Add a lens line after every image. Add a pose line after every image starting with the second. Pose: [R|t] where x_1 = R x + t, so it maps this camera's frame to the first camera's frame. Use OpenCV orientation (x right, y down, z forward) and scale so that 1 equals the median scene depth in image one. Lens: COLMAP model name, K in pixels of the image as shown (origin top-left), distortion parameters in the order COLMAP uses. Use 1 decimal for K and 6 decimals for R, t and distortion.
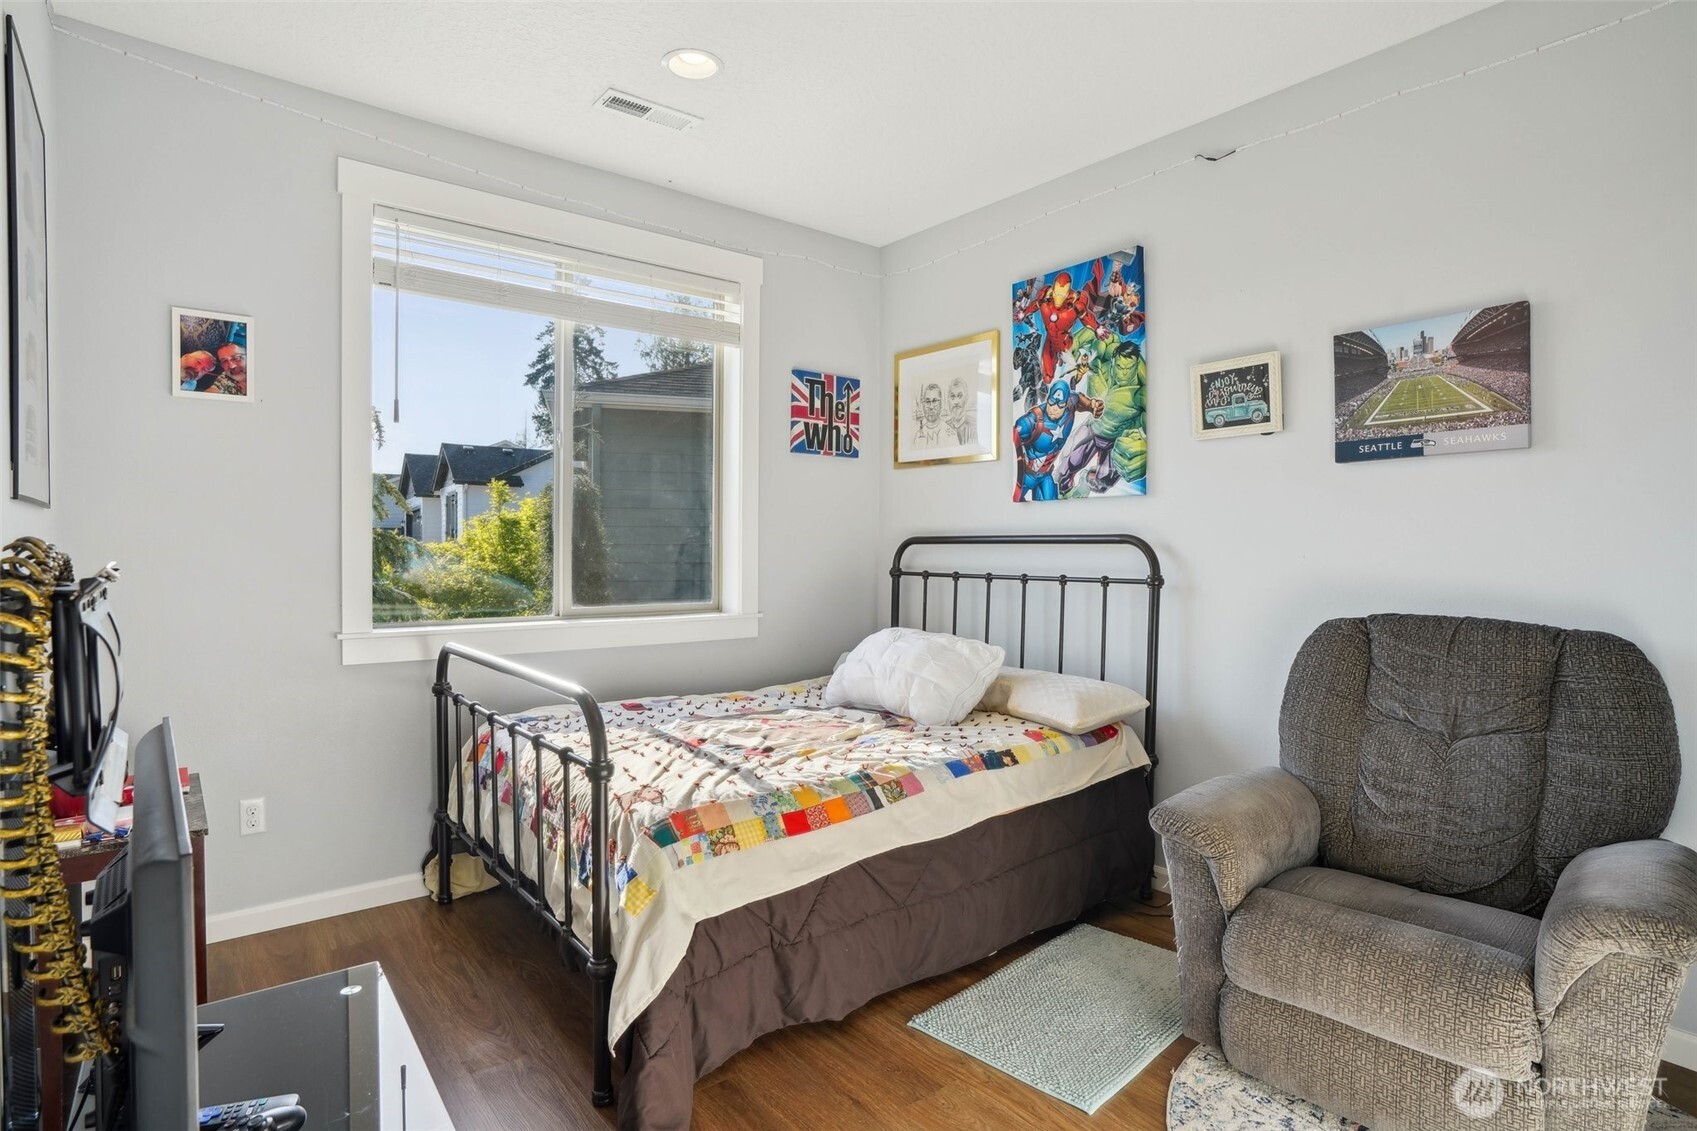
lens RADIAL K [[886.4, 0, 849.1], [0, 886.4, 555.3], [0, 0, 1]] dist [-0.000261, 0.000092]
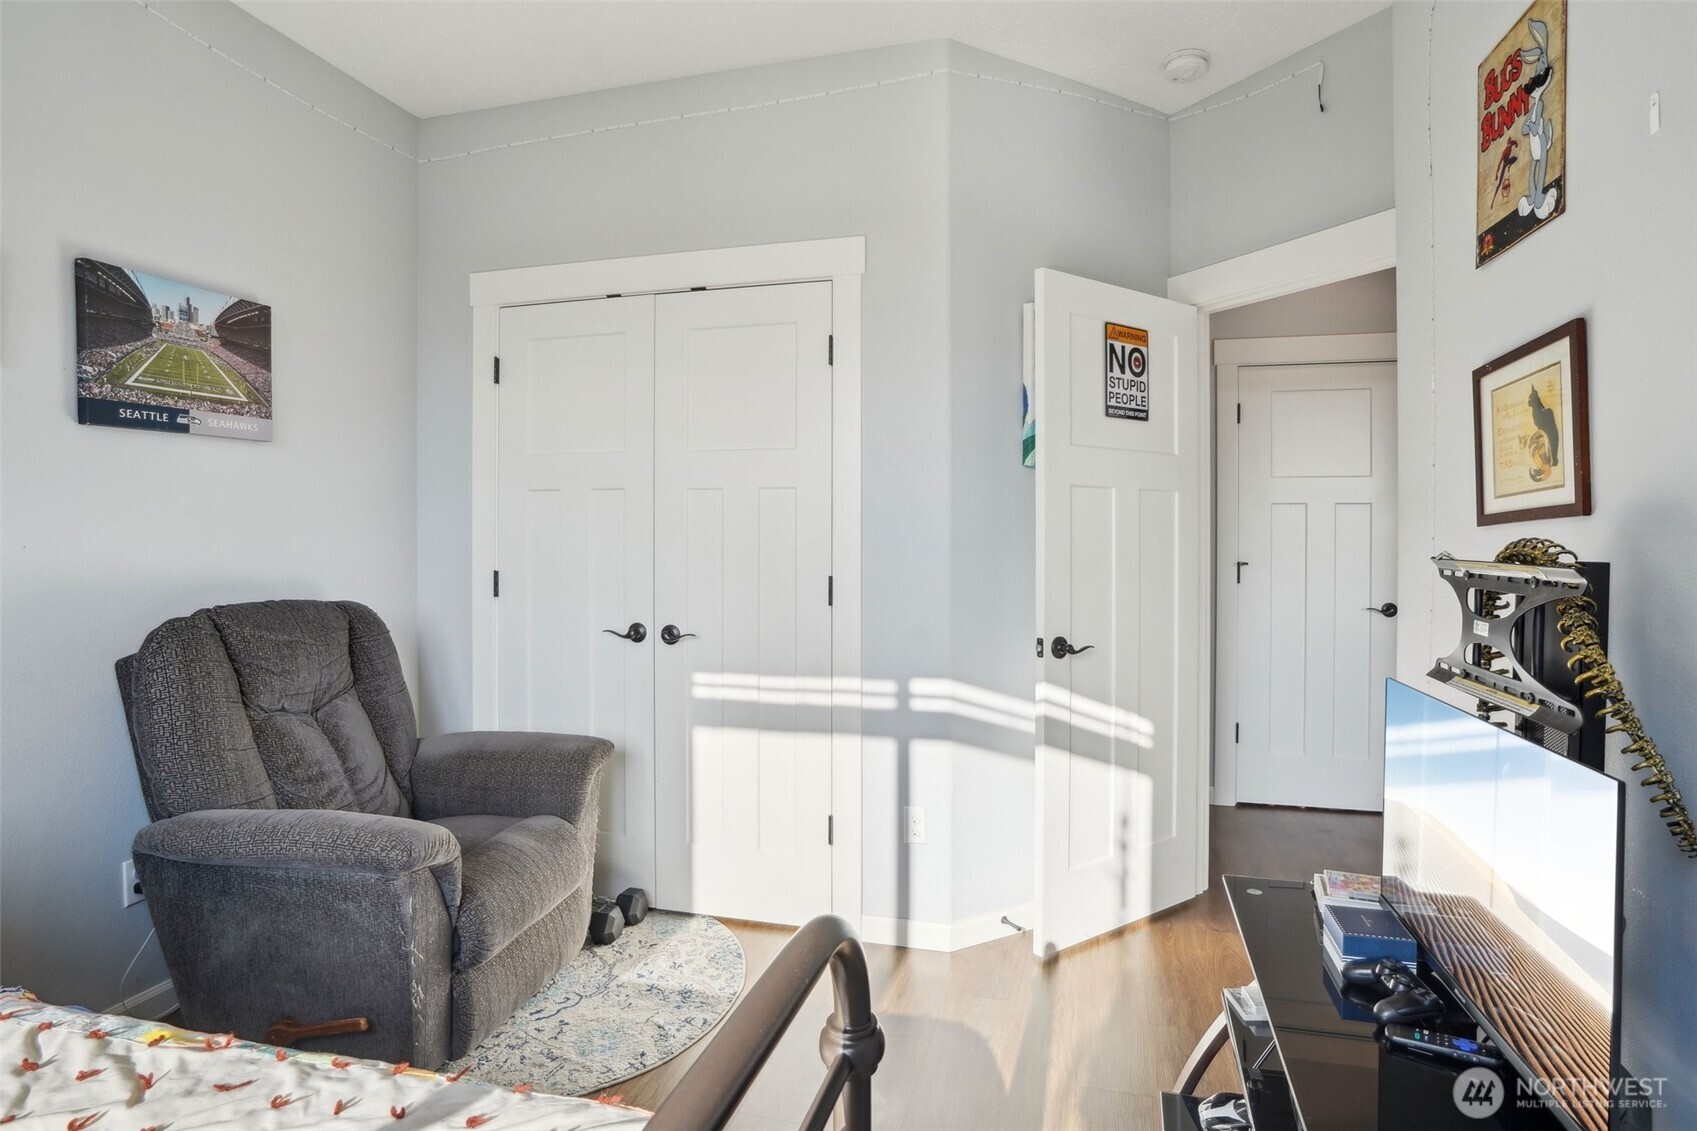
lens RADIAL K [[886.4, 0, 850.5], [0, 886.4, 564.5], [0, 0, 1]] dist [-0.000261, 0.000092]
pose [[-0.575705, -0.023424, 0.817322, -0.503341], [0.017438, 0.999010, 0.040914, -0.001657], [-0.817471, 0.037807, -0.574727, 0.968201]]
